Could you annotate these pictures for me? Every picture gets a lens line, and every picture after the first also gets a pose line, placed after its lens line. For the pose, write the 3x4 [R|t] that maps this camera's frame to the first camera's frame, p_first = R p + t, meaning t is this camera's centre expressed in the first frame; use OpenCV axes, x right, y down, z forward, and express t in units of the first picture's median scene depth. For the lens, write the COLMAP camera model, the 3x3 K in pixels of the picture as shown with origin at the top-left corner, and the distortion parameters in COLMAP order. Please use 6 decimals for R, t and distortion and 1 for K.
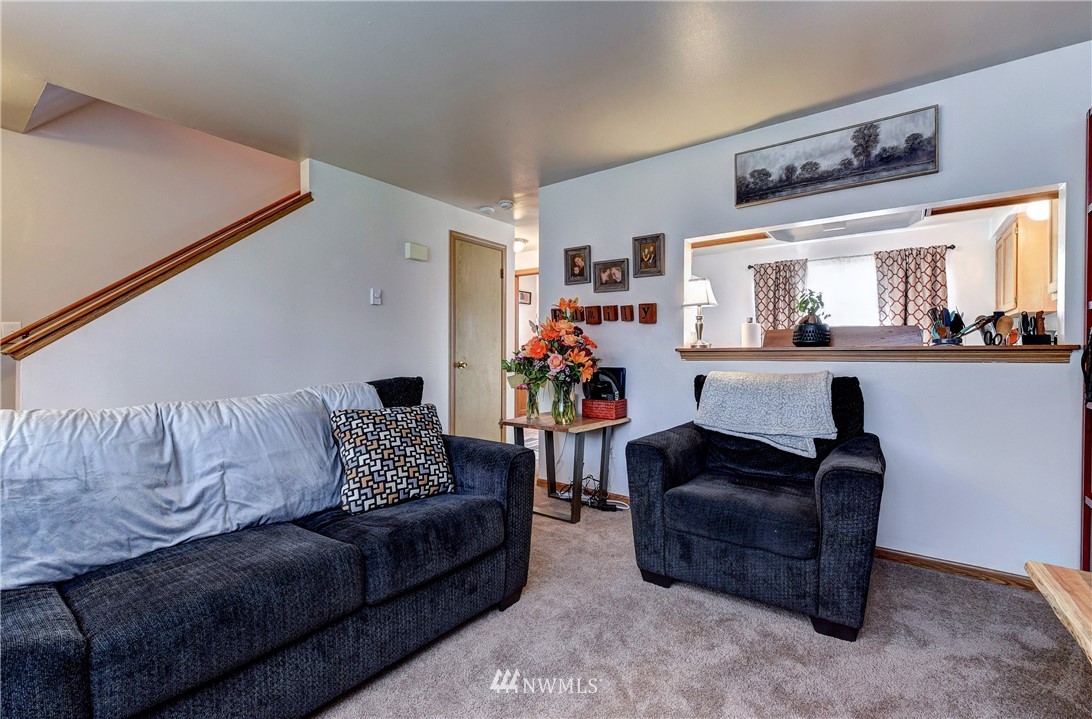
lens RADIAL K [[479.3, 0, 542.3], [0, 479.3, 355.1], [0, 0, 1]] dist [0.000971, -0.003379]
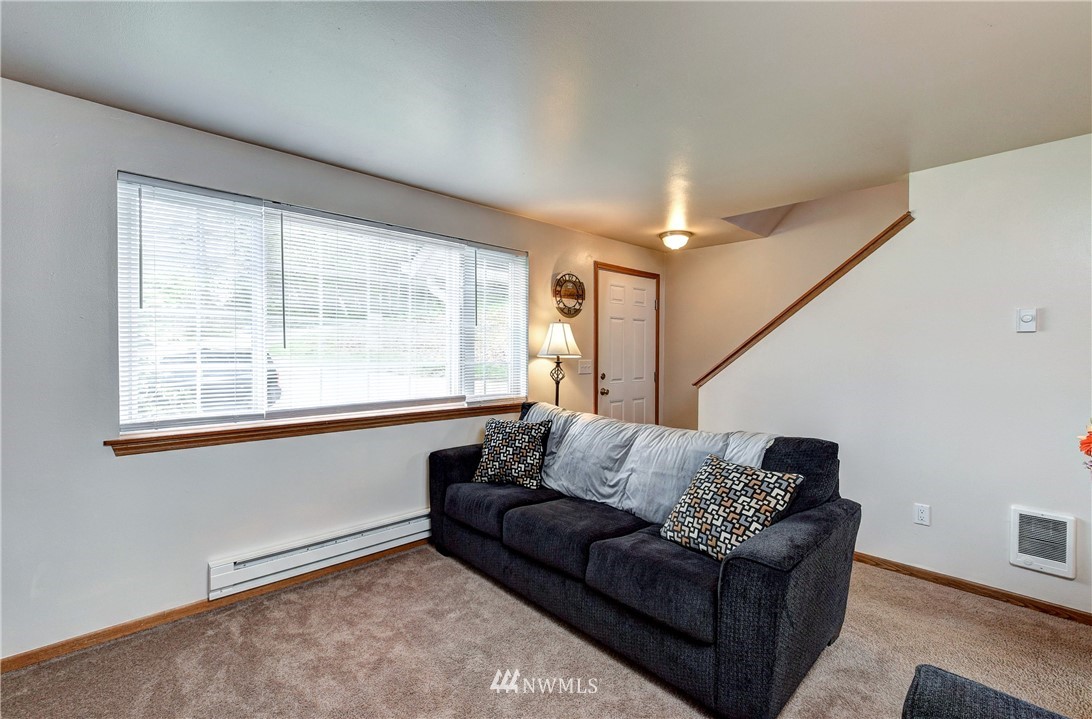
lens RADIAL K [[479.3, 0, 548.8], [0, 479.3, 361.1], [0, 0, 1]] dist [0.000971, -0.003379]
pose [[-0.167739, 0.021998, -0.985586, 0.936597], [-0.004357, 0.999725, 0.023055, -0.164368], [0.985822, 0.008162, -0.167597, 0.975585]]
